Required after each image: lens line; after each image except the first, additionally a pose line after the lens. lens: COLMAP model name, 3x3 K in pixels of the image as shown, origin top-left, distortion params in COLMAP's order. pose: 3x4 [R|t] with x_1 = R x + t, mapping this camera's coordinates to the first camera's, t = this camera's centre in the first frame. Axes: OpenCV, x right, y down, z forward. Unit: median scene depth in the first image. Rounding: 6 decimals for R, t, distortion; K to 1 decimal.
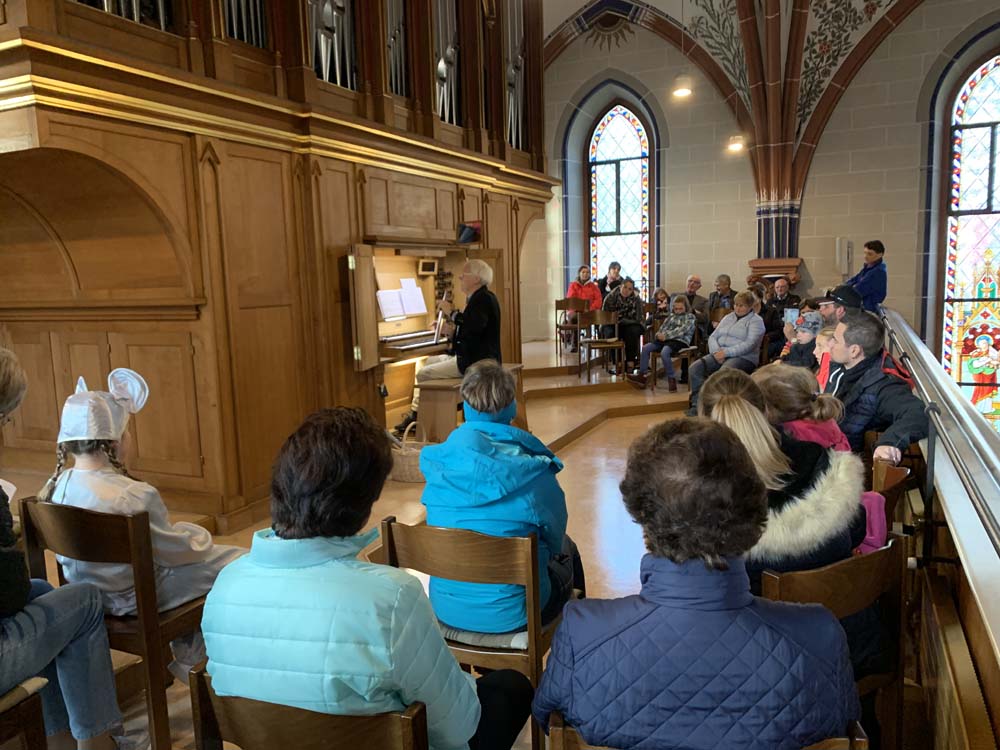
lens RADIAL K [[750.2, 0, 475.3], [0, 750.2, 391.0], [0, 0, 1]] dist [-0.021604, -0.004550]
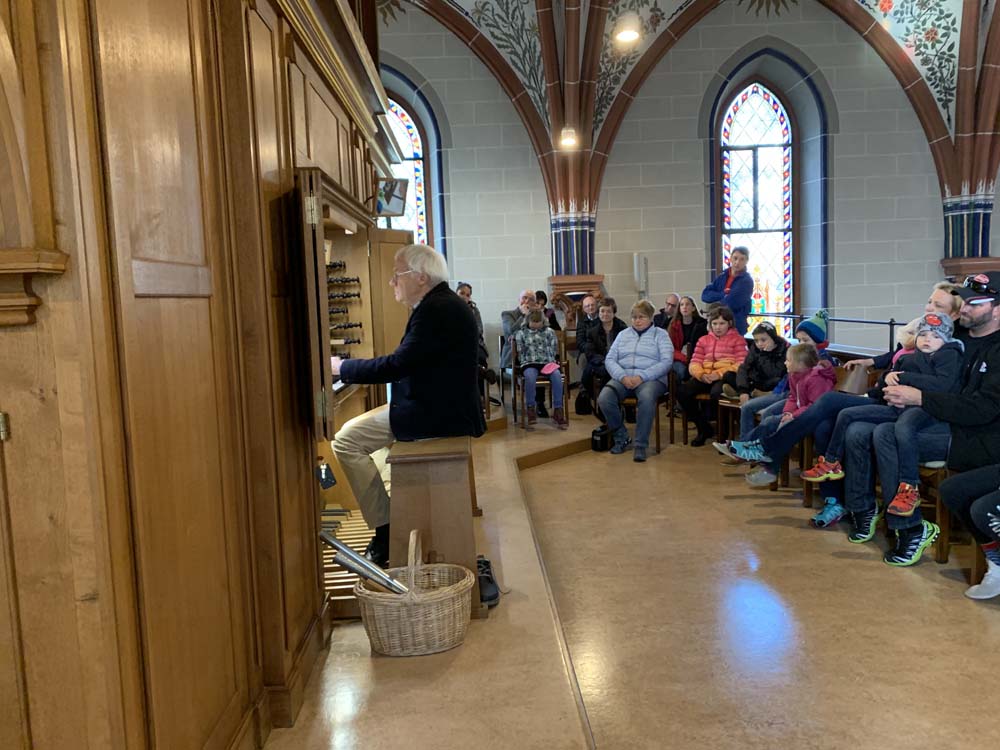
lens RADIAL K [[750.2, 0, 493.3], [0, 750.2, 389.3], [0, 0, 1]] dist [-0.021604, -0.004550]
pose [[0.879816, -0.058487, 0.471702, -0.134659], [0.082900, 0.996072, -0.031120, -0.016766], [-0.468029, 0.066484, 0.881208, 0.247870]]
